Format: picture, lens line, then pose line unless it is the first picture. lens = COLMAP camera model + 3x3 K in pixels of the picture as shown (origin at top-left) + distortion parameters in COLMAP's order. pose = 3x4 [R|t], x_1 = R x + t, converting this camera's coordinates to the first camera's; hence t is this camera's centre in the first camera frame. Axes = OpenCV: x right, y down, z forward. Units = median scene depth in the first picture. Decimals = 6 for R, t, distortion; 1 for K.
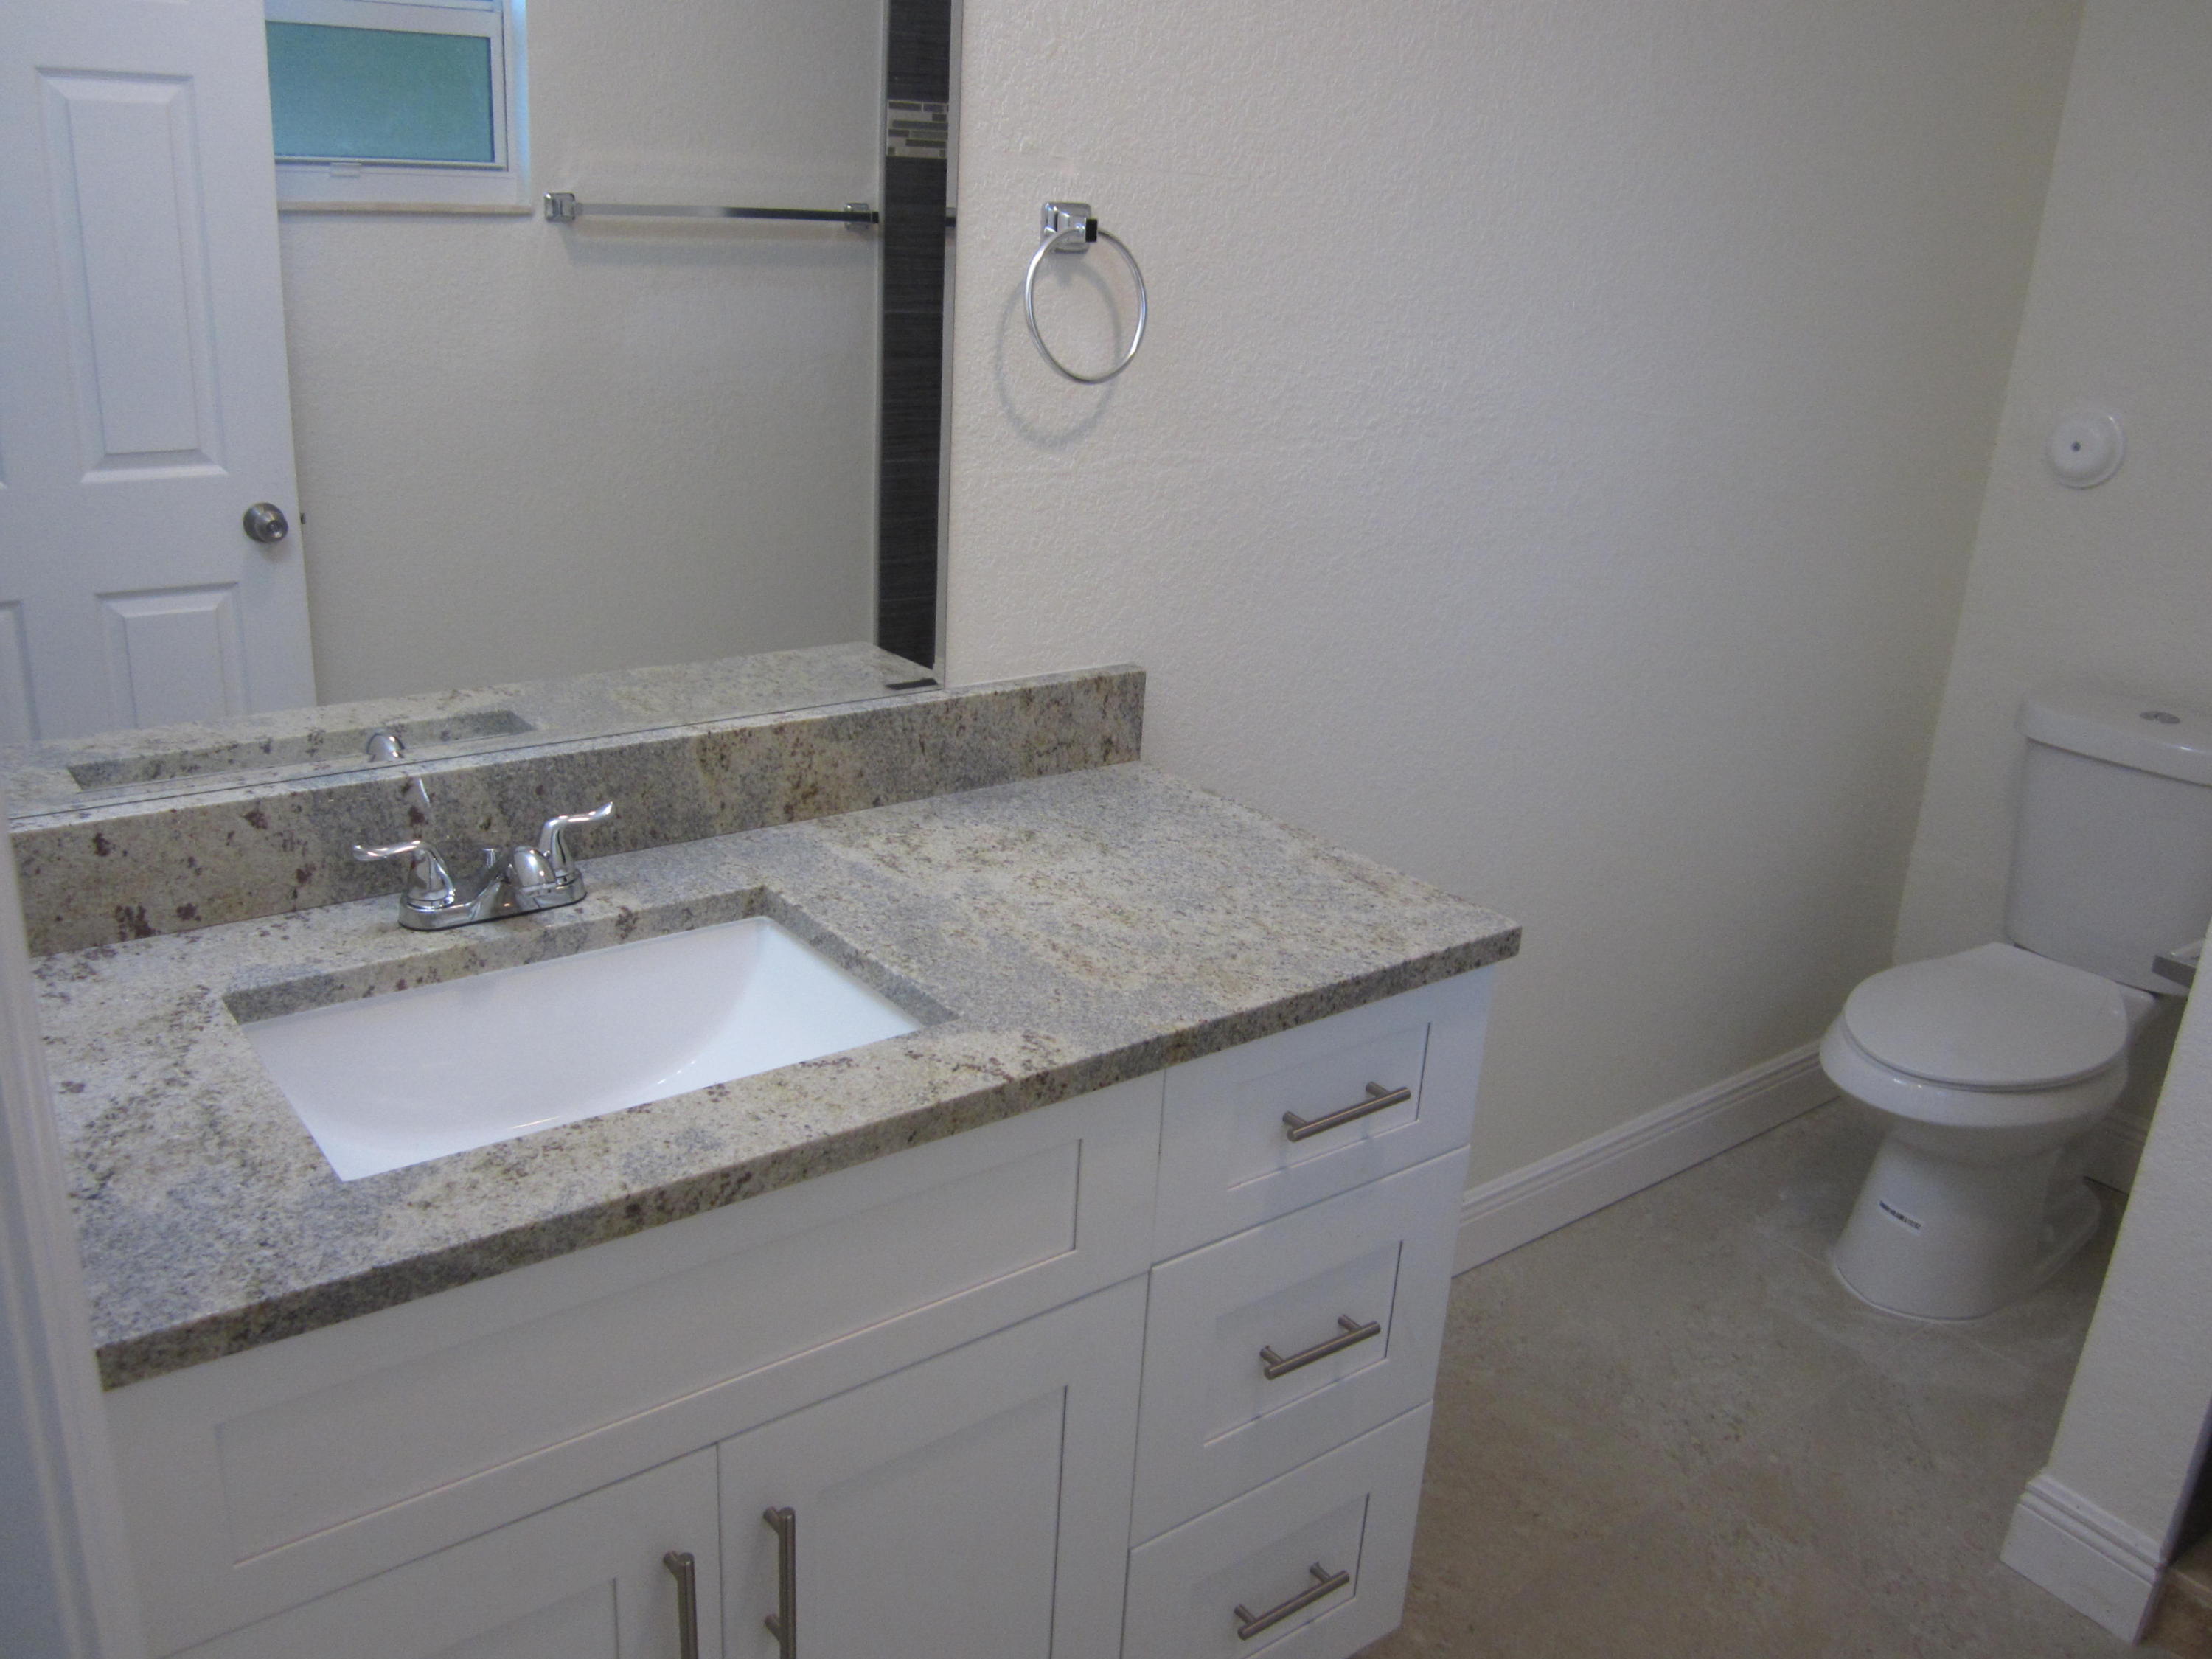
lens RADIAL K [[1784.2, 0, 1117.4], [0, 1784.2, 847.8], [0, 0, 1]] dist [-0.058522, 0.031275]
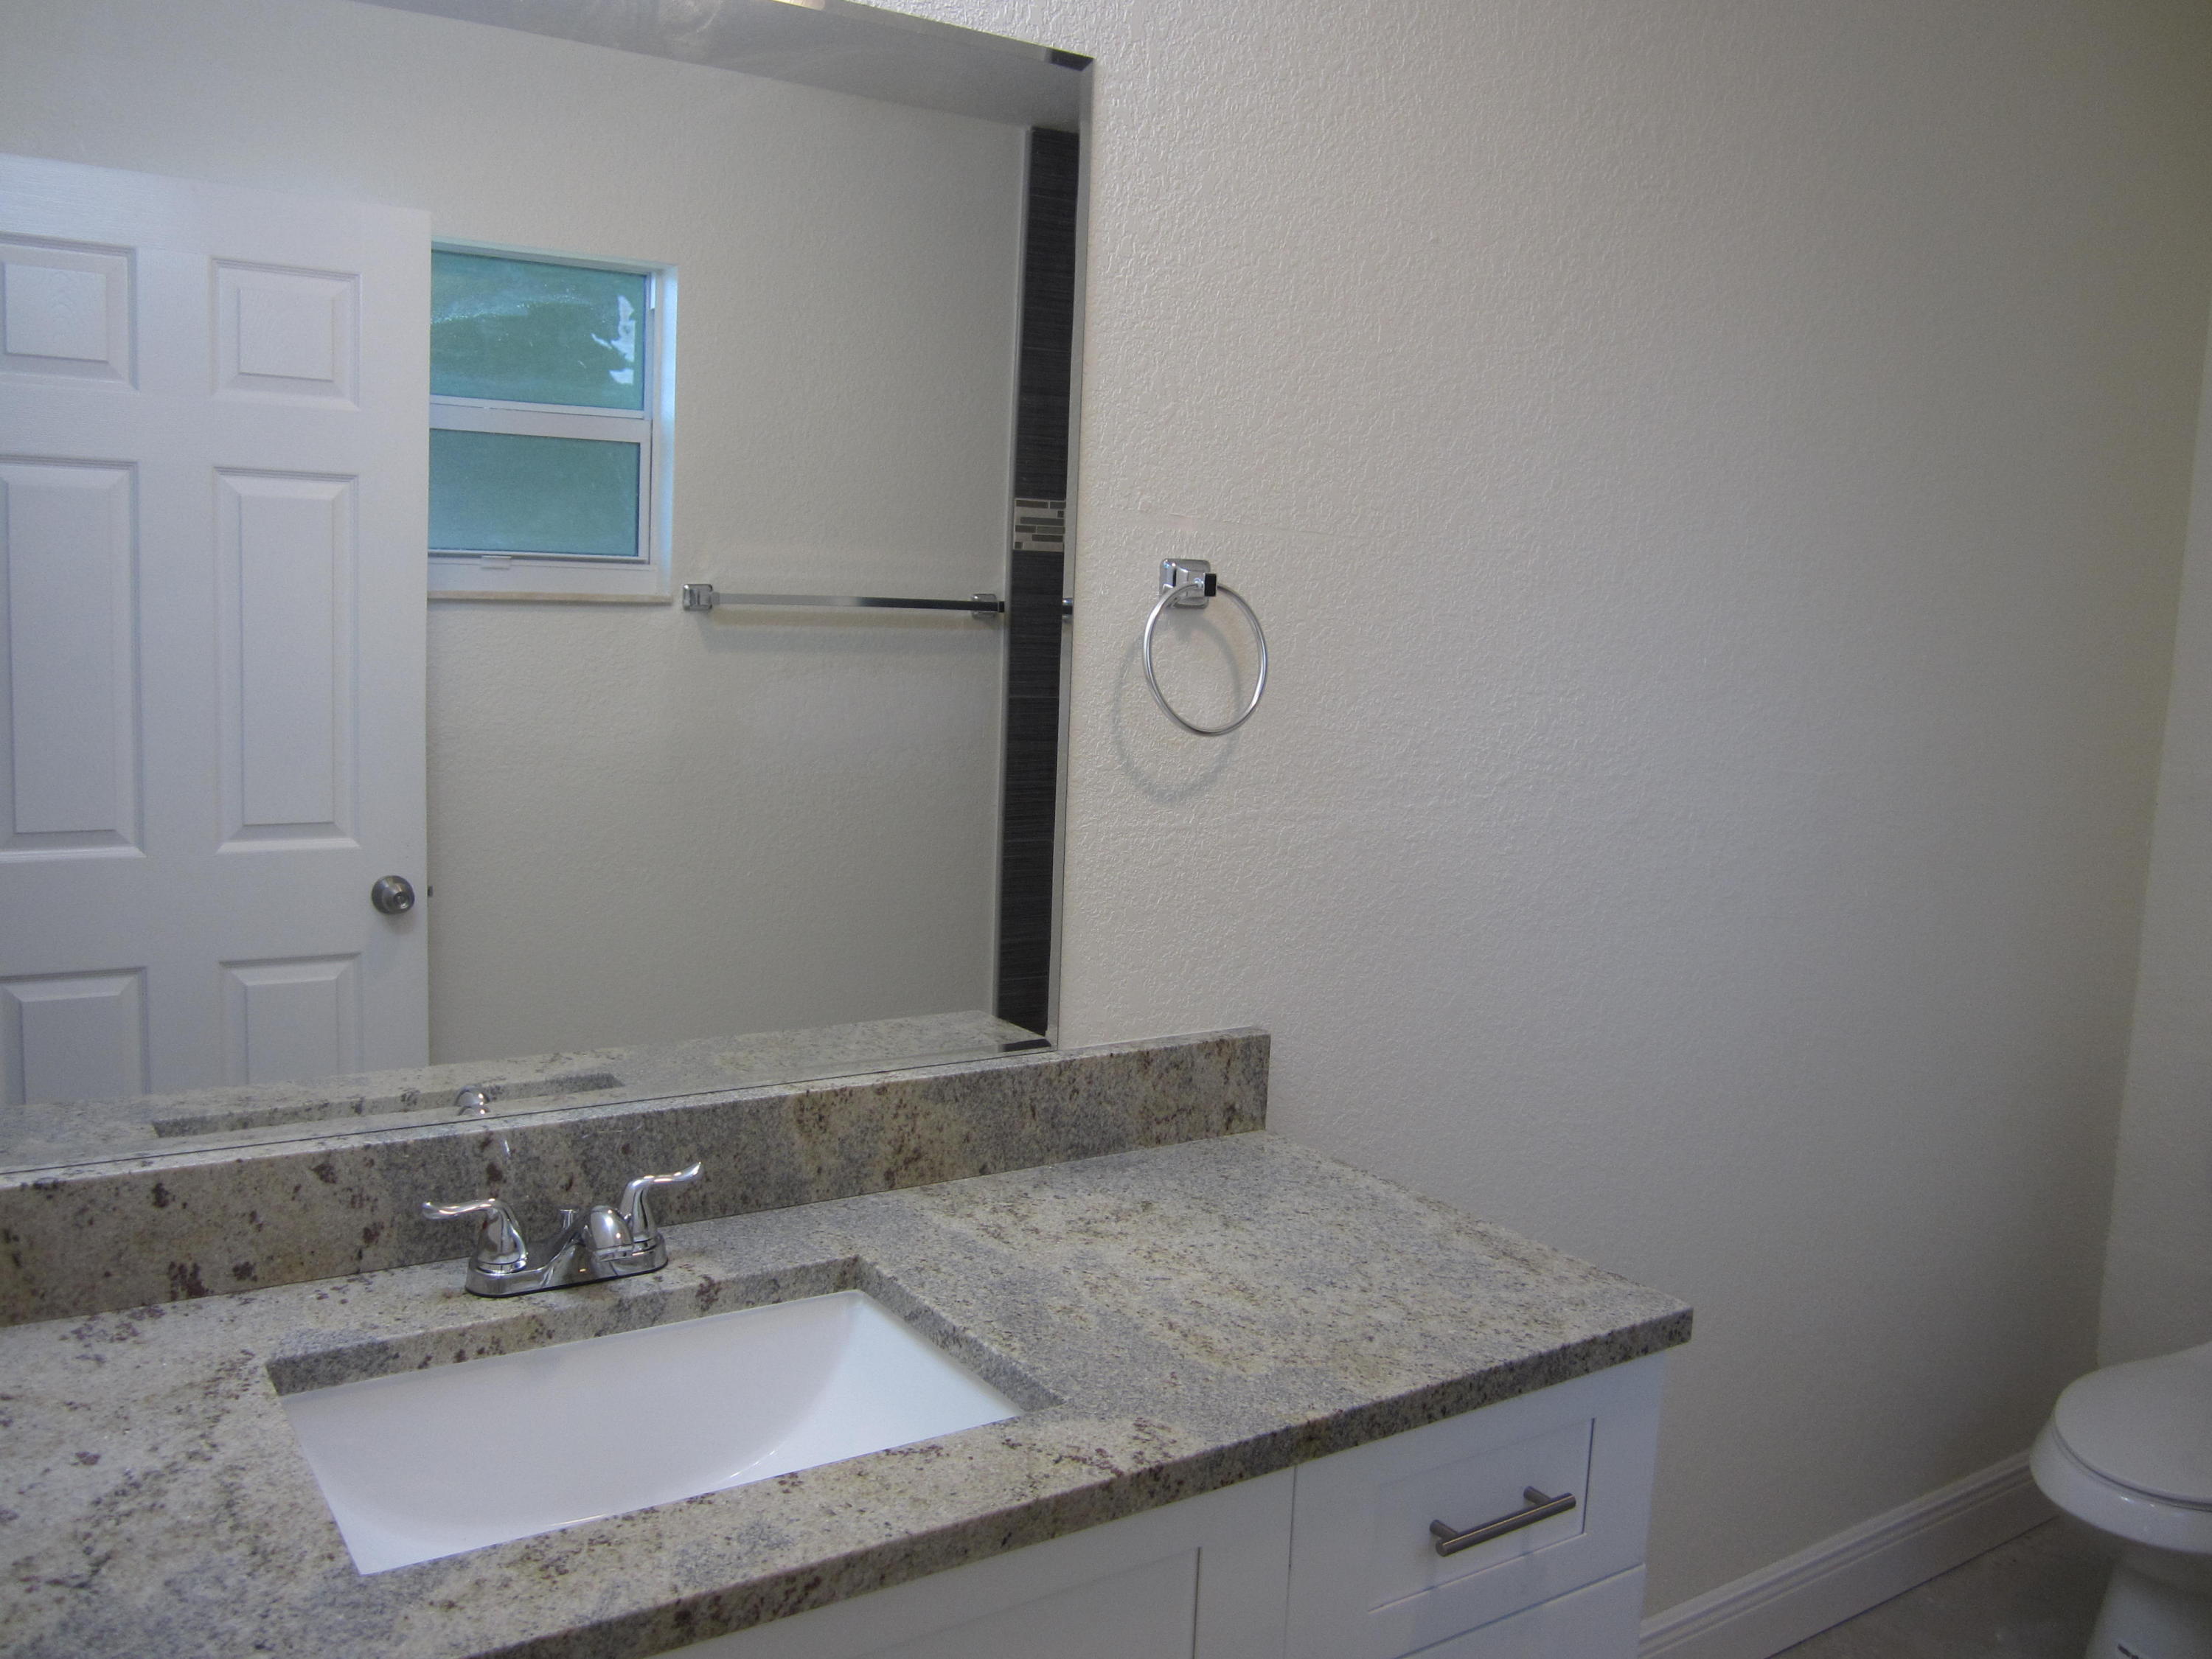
lens RADIAL K [[1795.7, 0, 1113.5], [0, 1795.7, 854.0], [0, 0, 1]] dist [-0.058074, 0.032145]
pose [[0.997431, -0.007530, -0.071238, 0.001818], [-0.007924, 0.976760, -0.214189, 0.015501], [0.071195, 0.214203, 0.974191, 0.058875]]
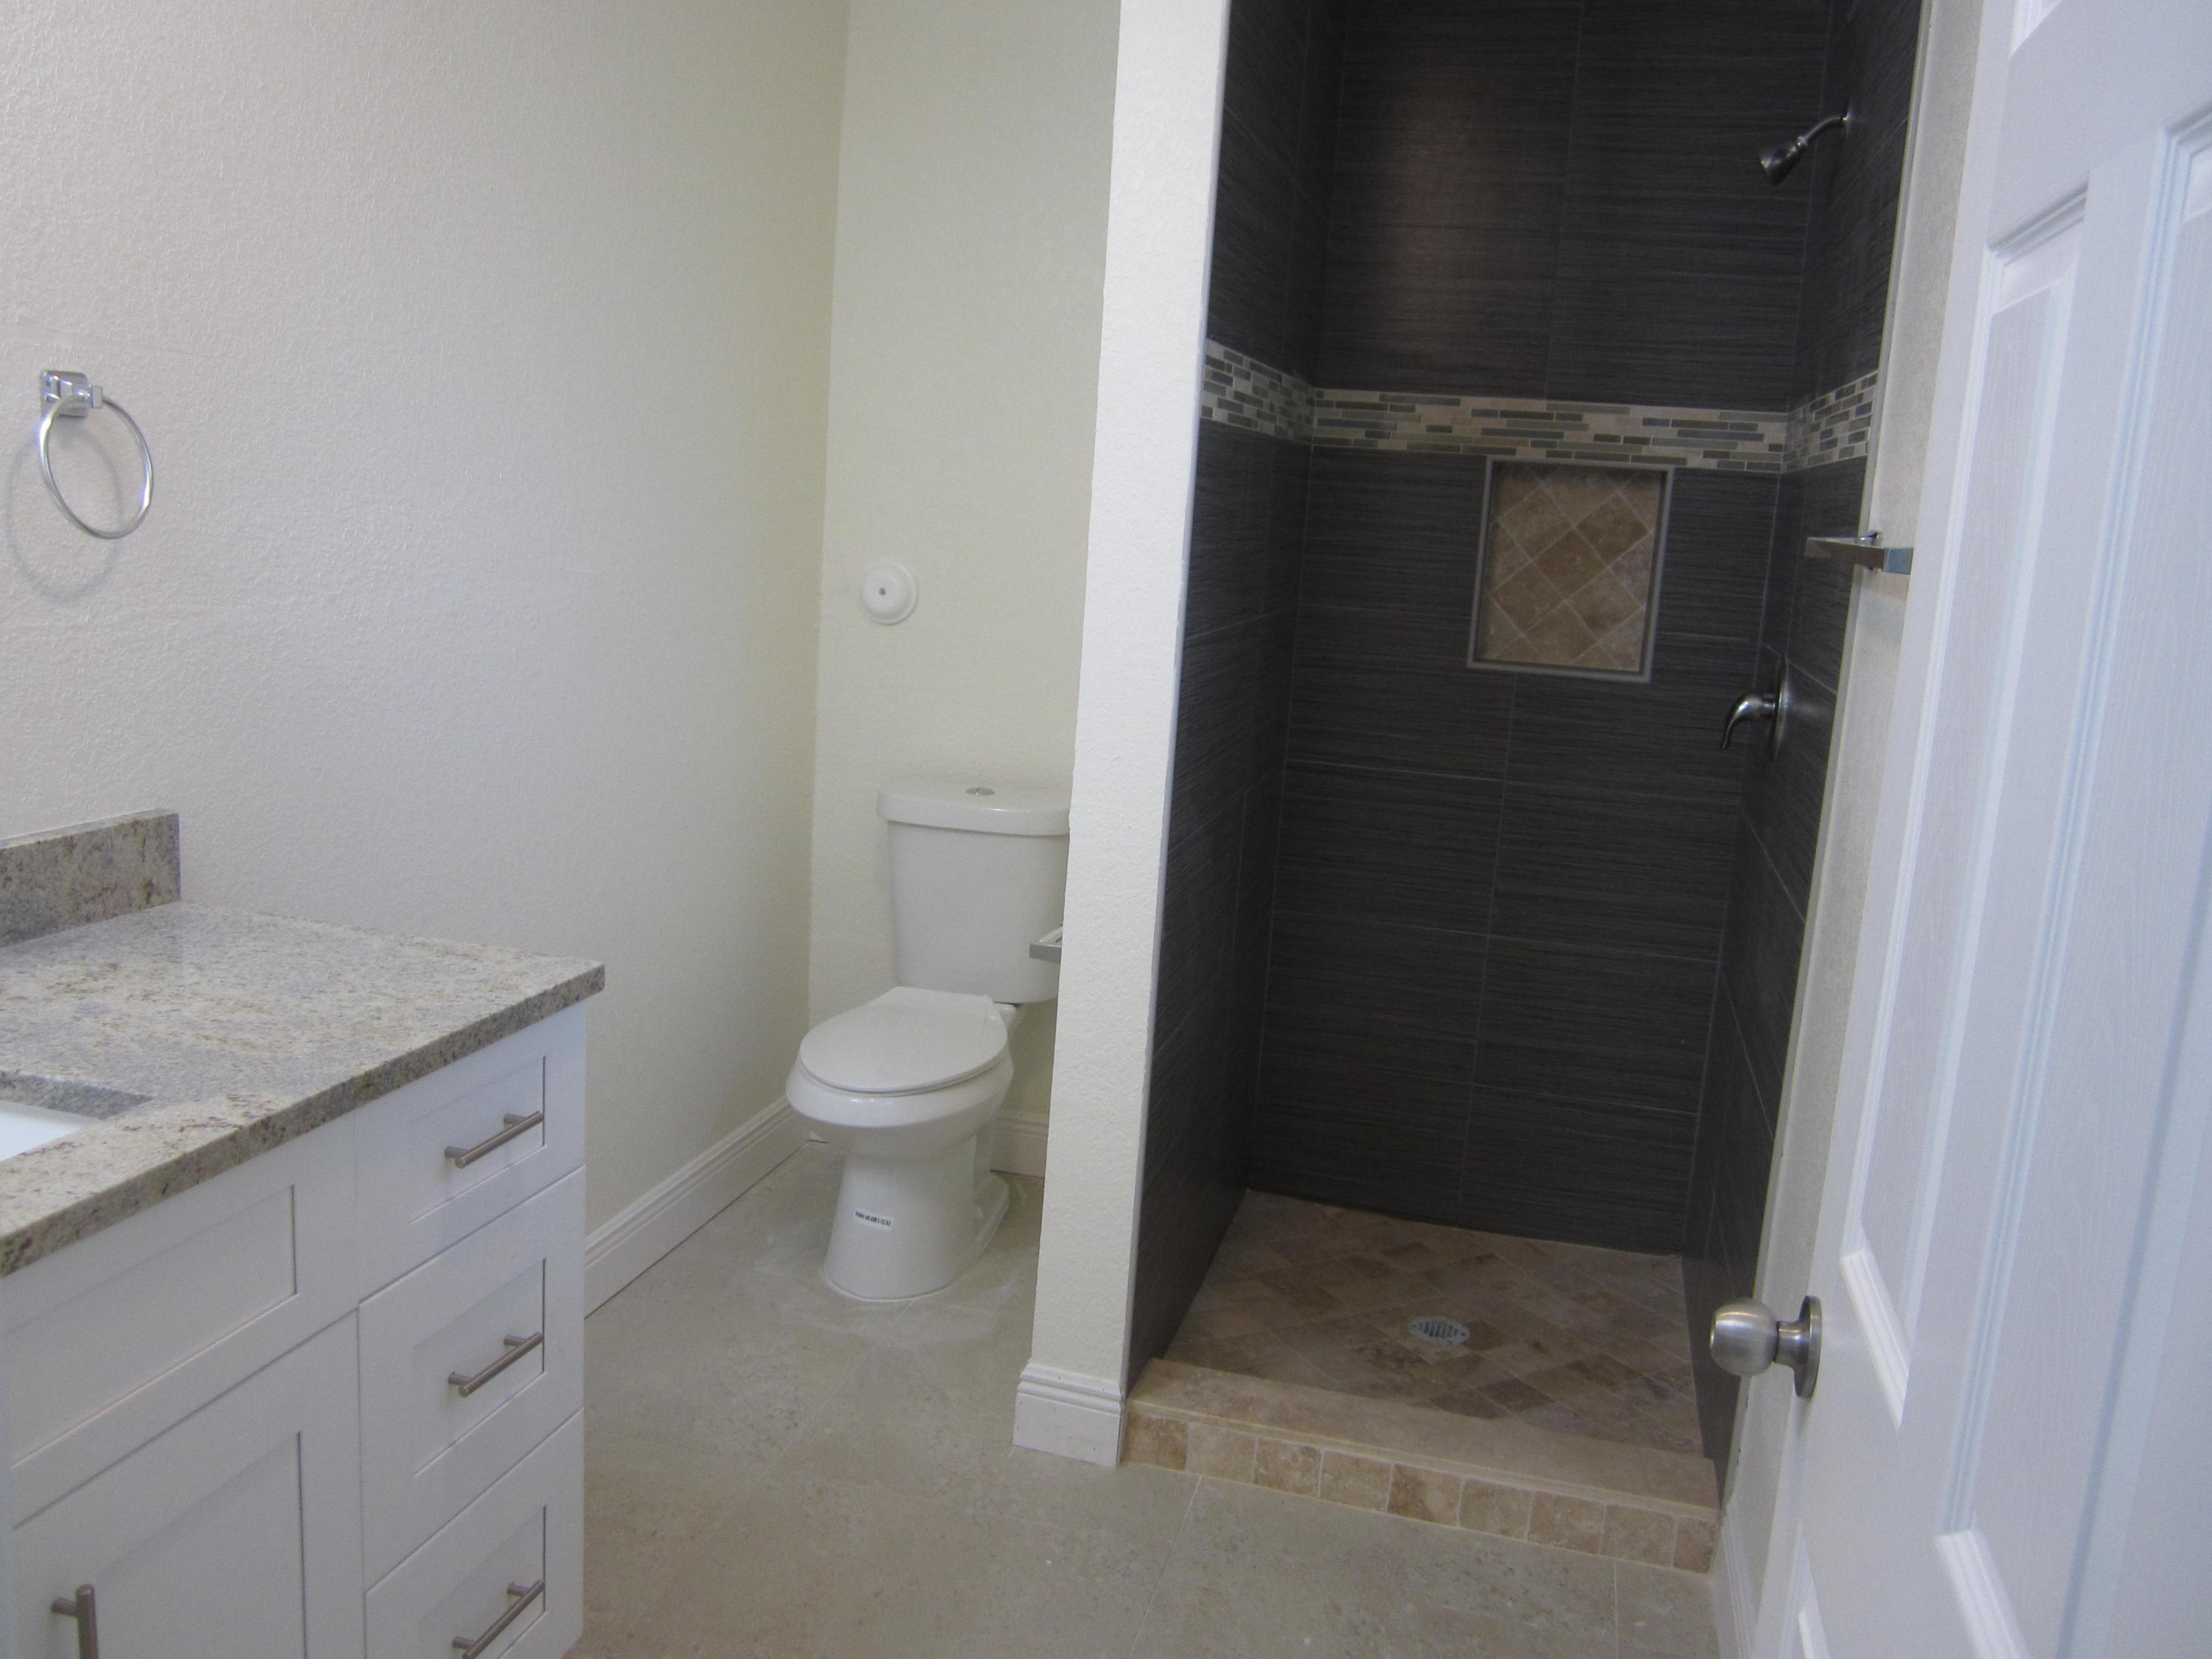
lens RADIAL K [[1755.8, 0, 1106.0], [0, 1755.8, 829.5], [0, 0, 1]] dist [-0.060671, 0.015041]
pose [[0.793952, -0.113441, 0.597304, -0.201487], [0.184296, 0.981120, -0.058635, 0.088723], [-0.579375, 0.156635, 0.799869, -0.152677]]
